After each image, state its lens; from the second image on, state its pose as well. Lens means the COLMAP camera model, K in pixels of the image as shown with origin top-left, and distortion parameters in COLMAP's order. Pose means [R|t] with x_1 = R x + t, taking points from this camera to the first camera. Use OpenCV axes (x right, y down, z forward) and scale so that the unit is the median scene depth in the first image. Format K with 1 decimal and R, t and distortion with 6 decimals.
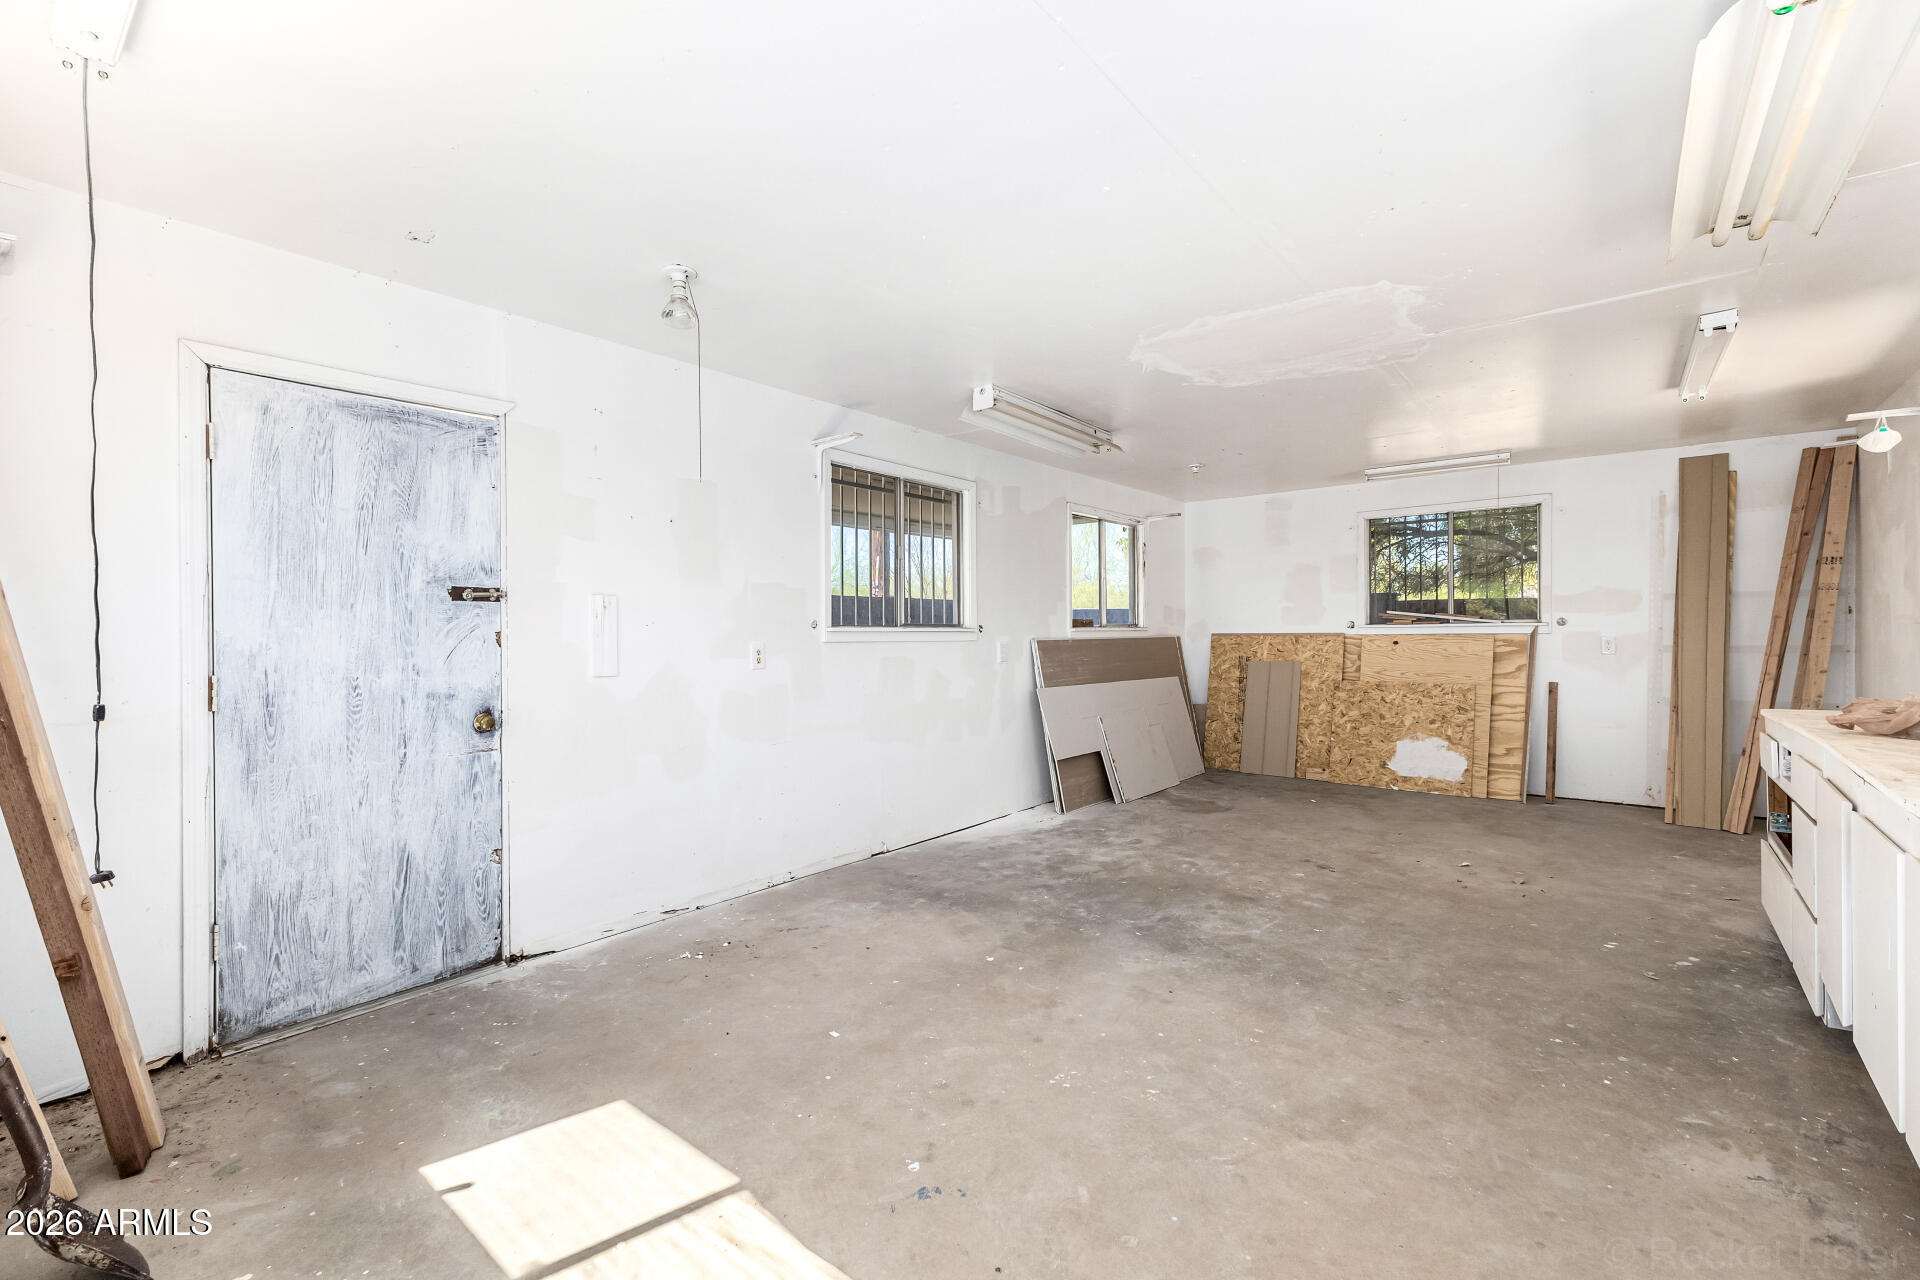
lens RADIAL K [[831.9, 0, 968.1], [0, 831.9, 638.7], [0, 0, 1]] dist [0.010989, -0.001808]
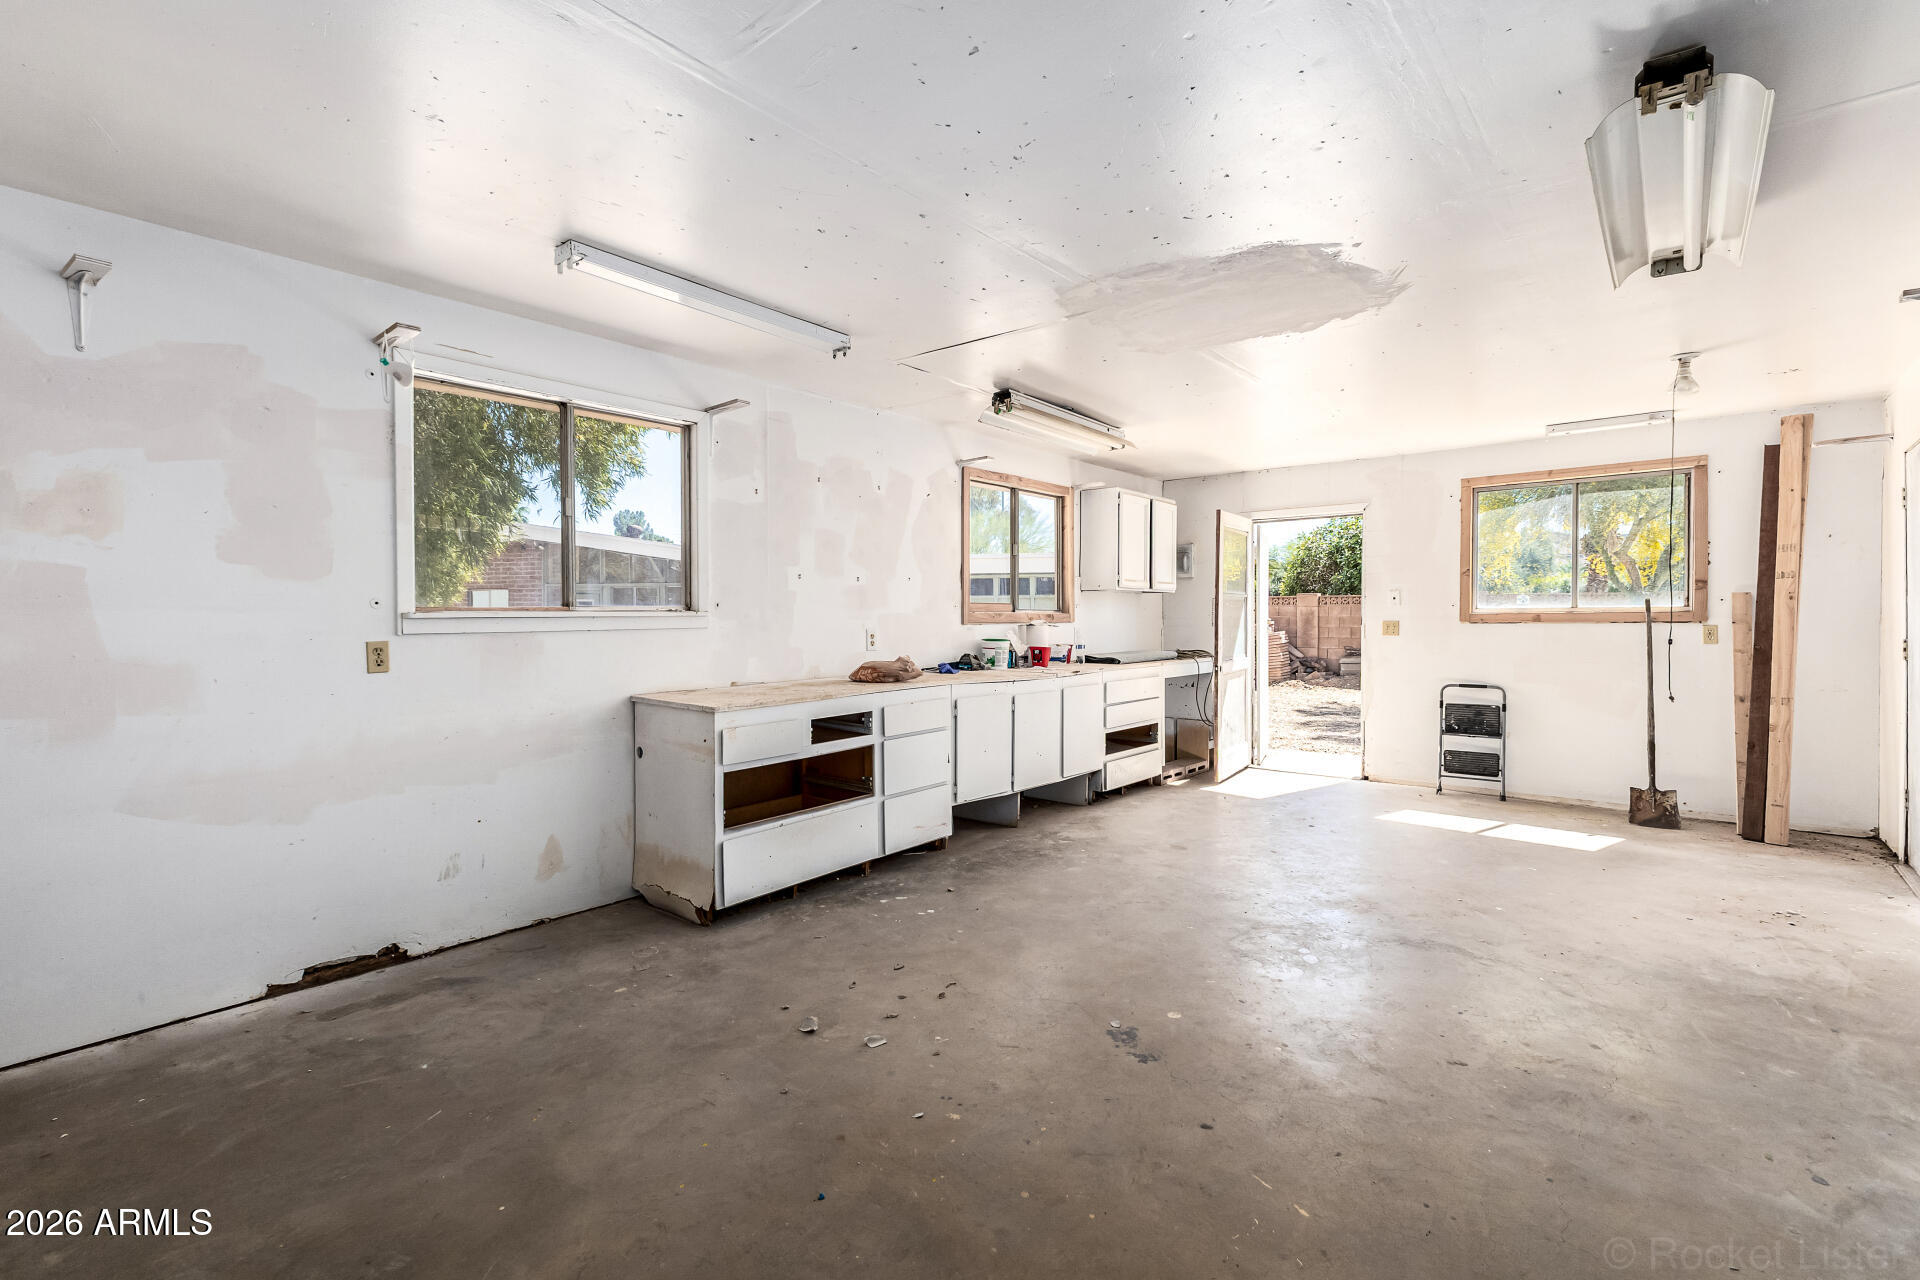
lens RADIAL K [[831.9, 0, 953.9], [0, 831.9, 632.0], [0, 0, 1]] dist [0.010989, -0.001808]
pose [[-0.998513, 0.009267, 0.053713, 0.698198], [0.010758, 0.999563, 0.027533, -0.028066], [-0.053435, 0.028070, -0.998177, 2.152052]]
